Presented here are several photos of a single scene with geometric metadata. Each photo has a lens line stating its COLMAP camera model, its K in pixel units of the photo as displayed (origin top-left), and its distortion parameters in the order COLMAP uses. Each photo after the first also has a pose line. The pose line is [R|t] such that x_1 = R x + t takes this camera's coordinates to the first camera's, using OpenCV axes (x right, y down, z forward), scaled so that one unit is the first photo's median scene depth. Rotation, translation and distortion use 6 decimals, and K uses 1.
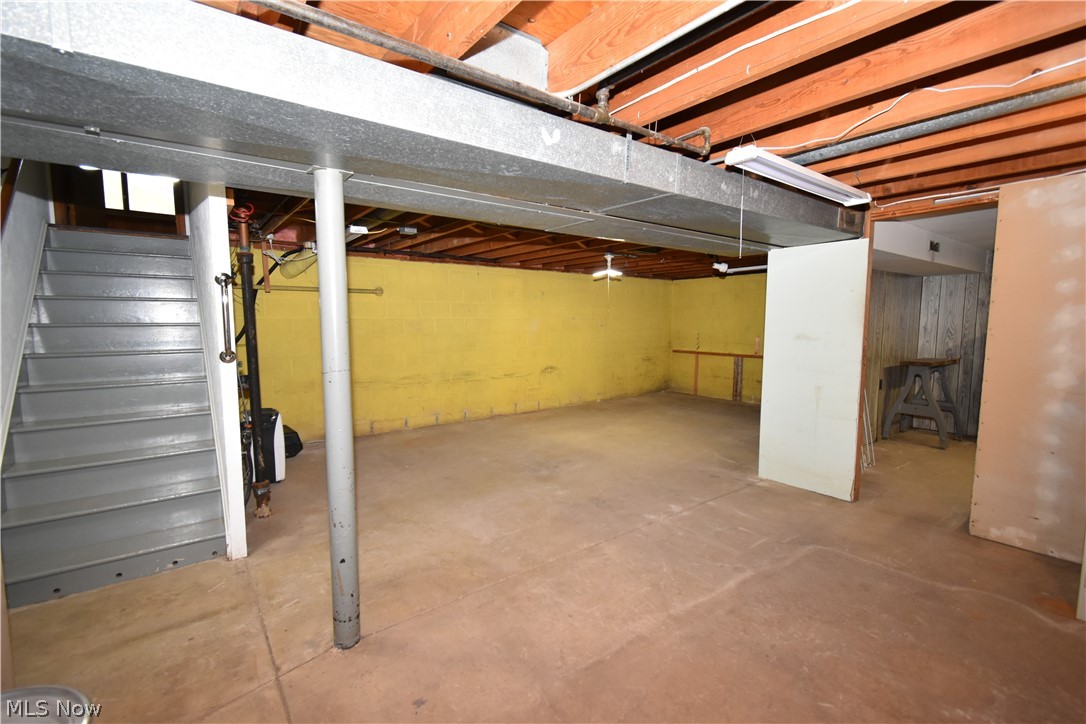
lens RADIAL K [[491.0, 0, 541.7], [0, 491.0, 366.9], [0, 0, 1]] dist [0.004573, 0.000614]
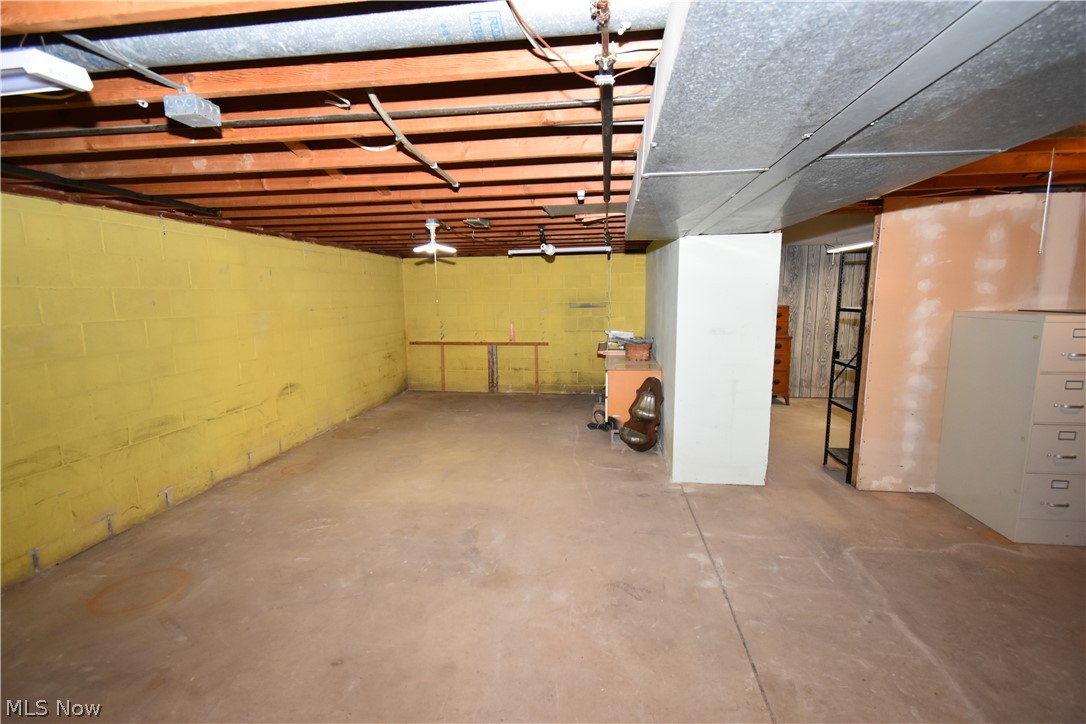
lens RADIAL K [[491.0, 0, 541.7], [0, 491.0, 366.9], [0, 0, 1]] dist [0.004573, 0.000614]
pose [[0.701691, -0.113027, 0.703459, -0.301511], [0.079758, 0.993592, 0.080086, -0.072637], [-0.708003, -0.000089, 0.706209, 0.430468]]
